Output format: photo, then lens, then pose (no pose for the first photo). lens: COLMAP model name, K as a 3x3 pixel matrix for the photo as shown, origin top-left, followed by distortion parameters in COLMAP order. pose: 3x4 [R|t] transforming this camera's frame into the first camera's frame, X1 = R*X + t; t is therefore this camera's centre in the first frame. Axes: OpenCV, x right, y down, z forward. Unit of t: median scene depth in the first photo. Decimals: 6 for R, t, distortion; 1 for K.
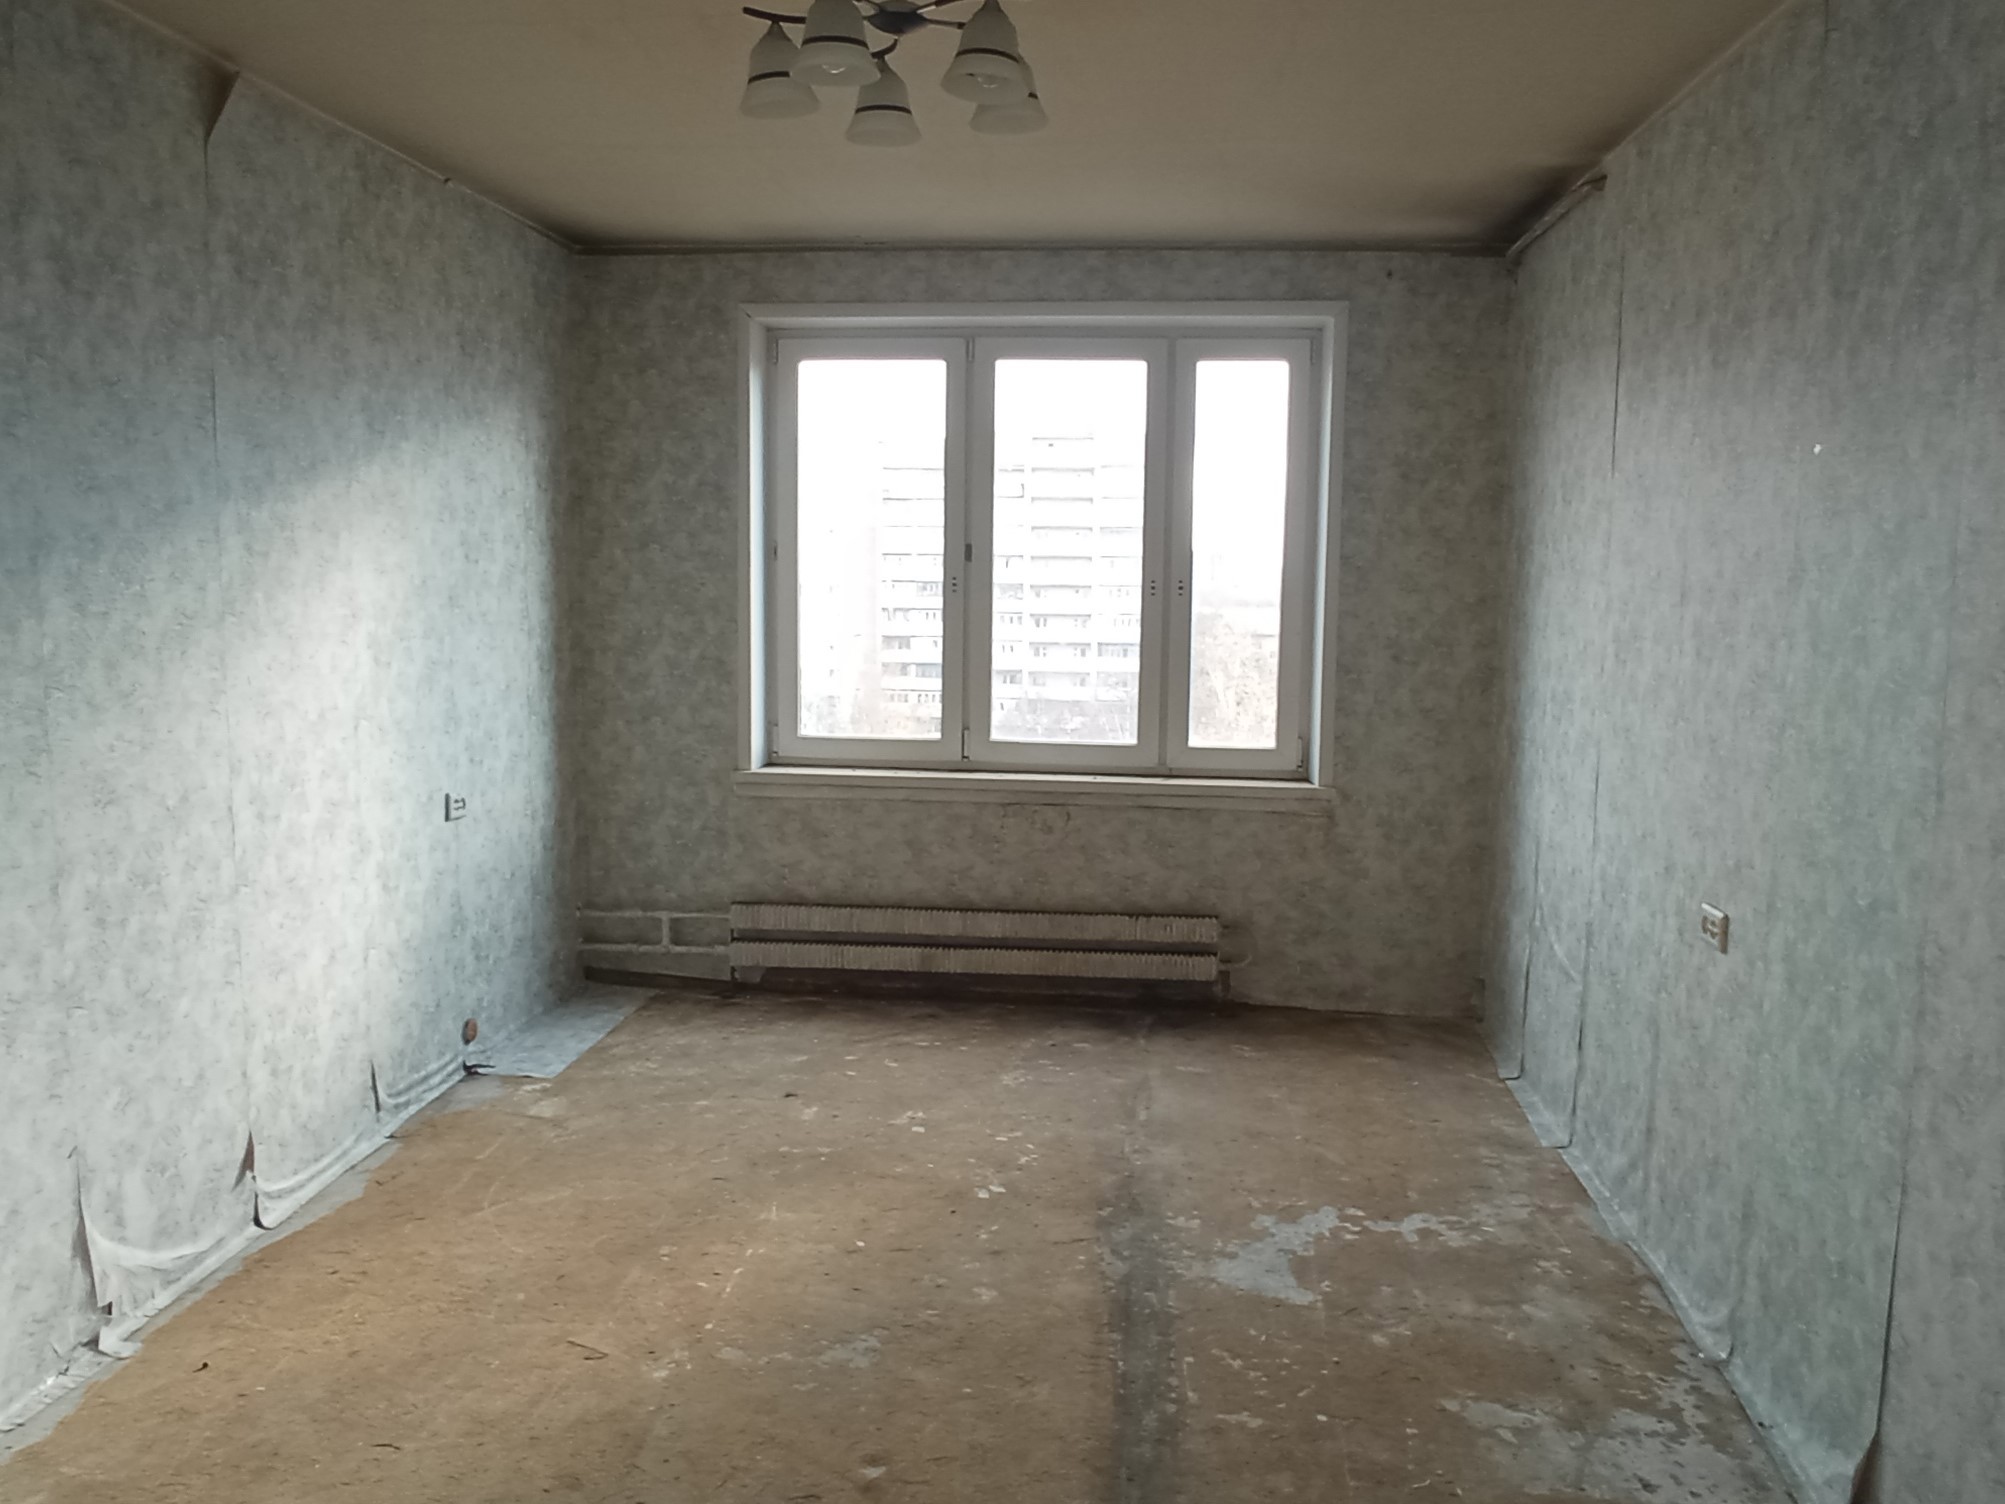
lens RADIAL K [[1592.2, 0, 1002.1], [0, 1592.2, 759.4], [0, 0, 1]] dist [-0.017128, 0.002366]
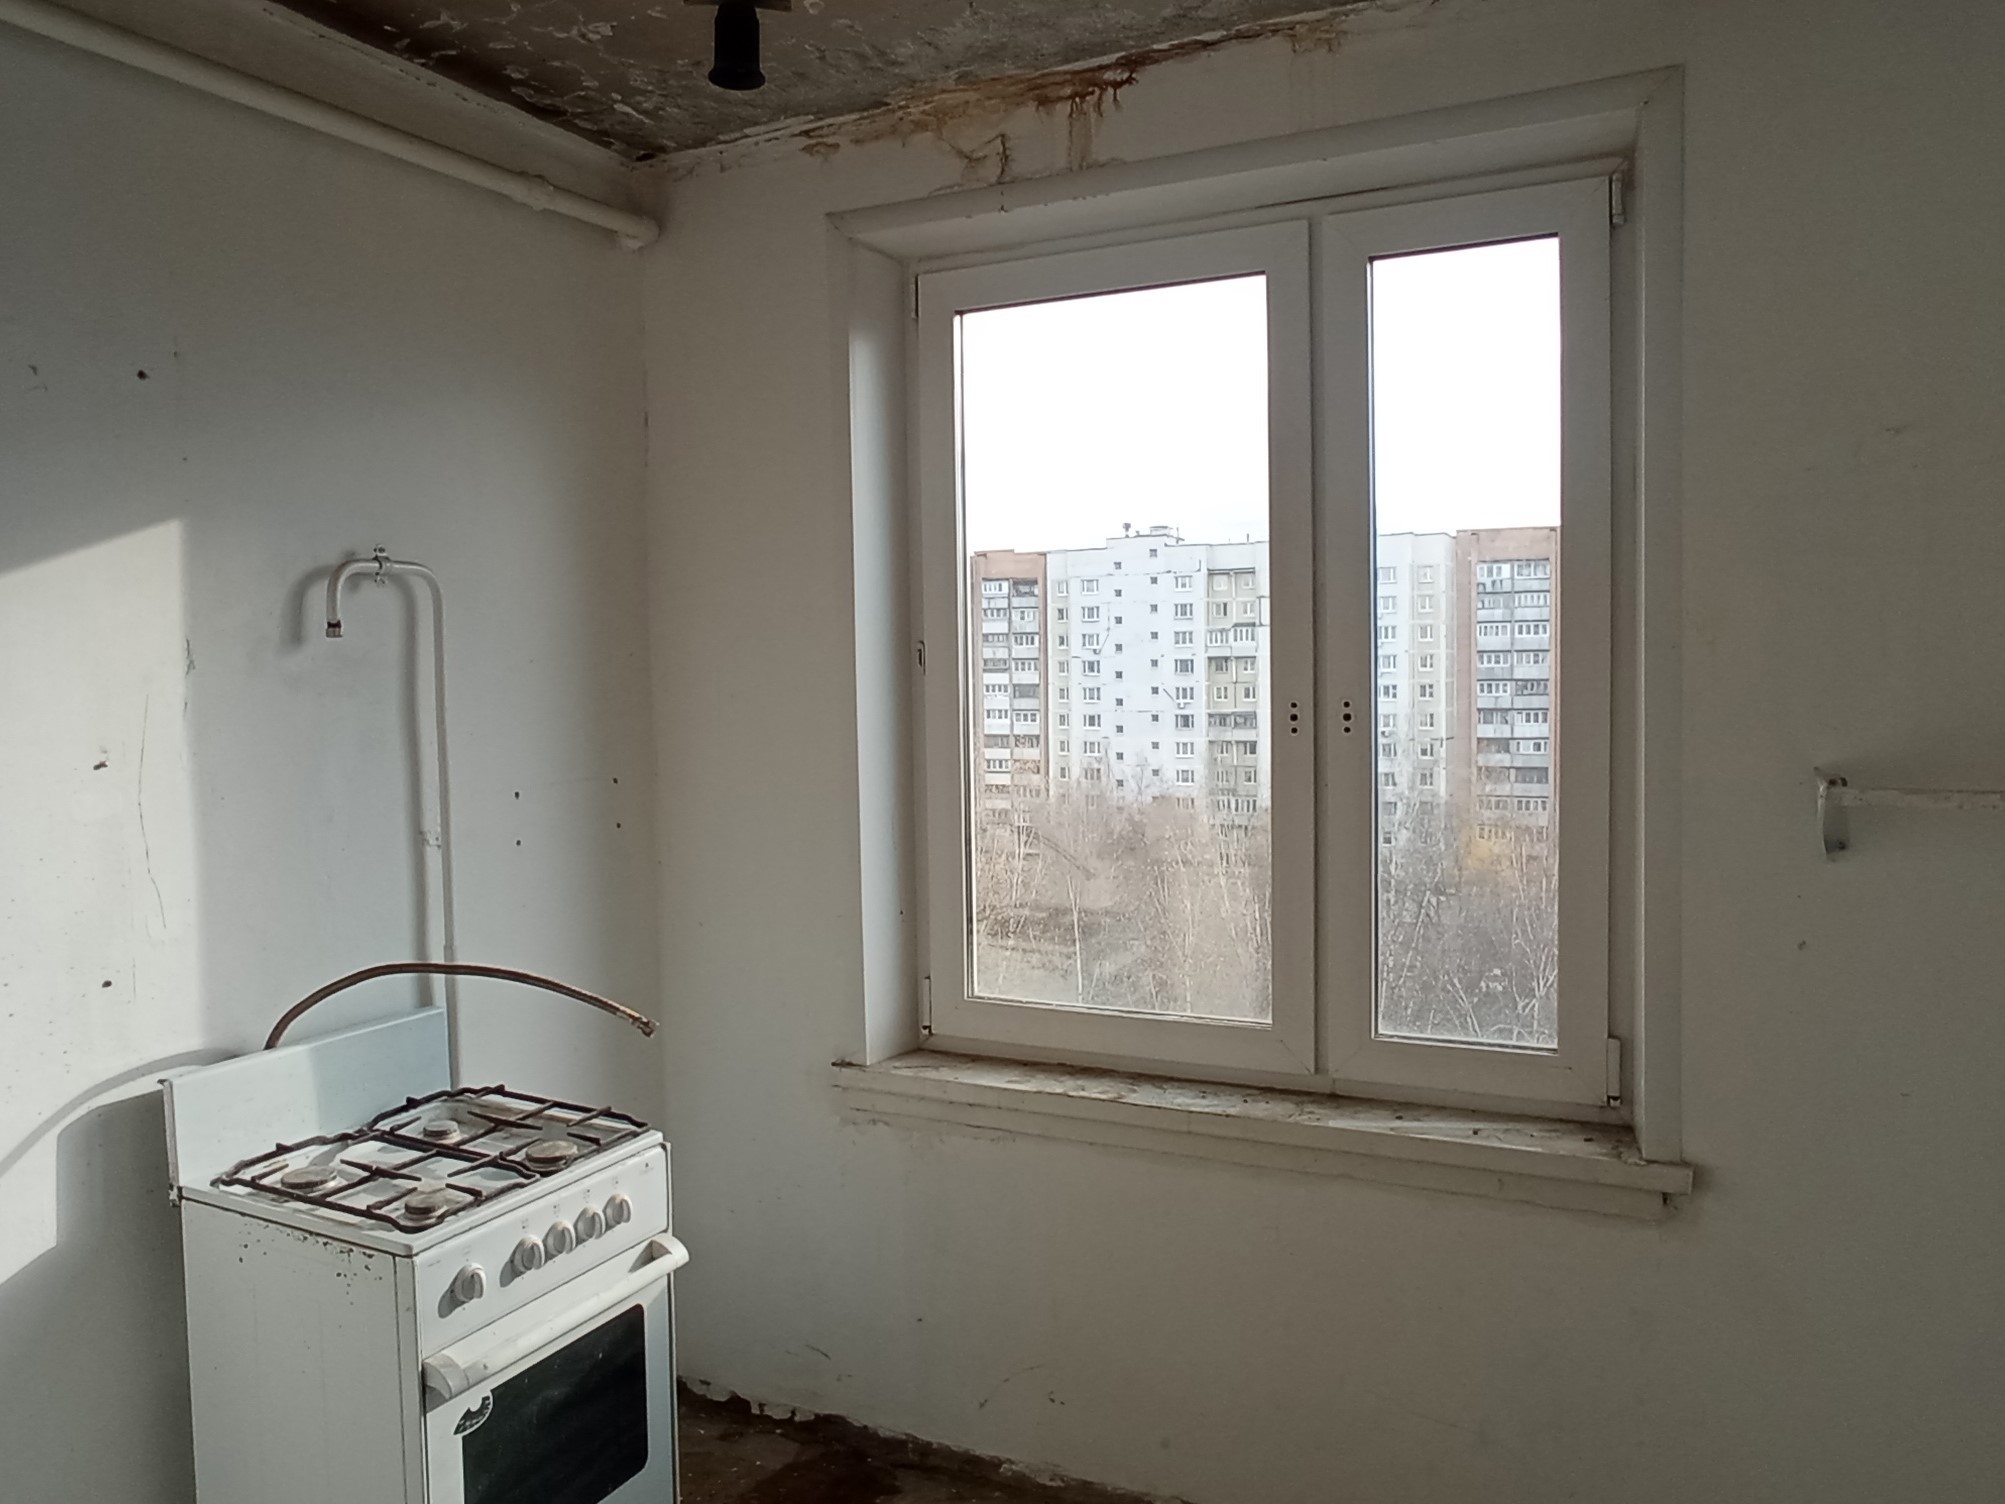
lens RADIAL K [[1592.2, 0, 1004.6], [0, 1592.2, 745.0], [0, 0, 1]] dist [-0.017128, 0.002366]
pose [[0.928343, -0.005560, -0.371684, 0.190950], [-0.021400, 0.997430, -0.068372, -0.061353], [0.371109, 0.071426, 0.925838, 0.488613]]
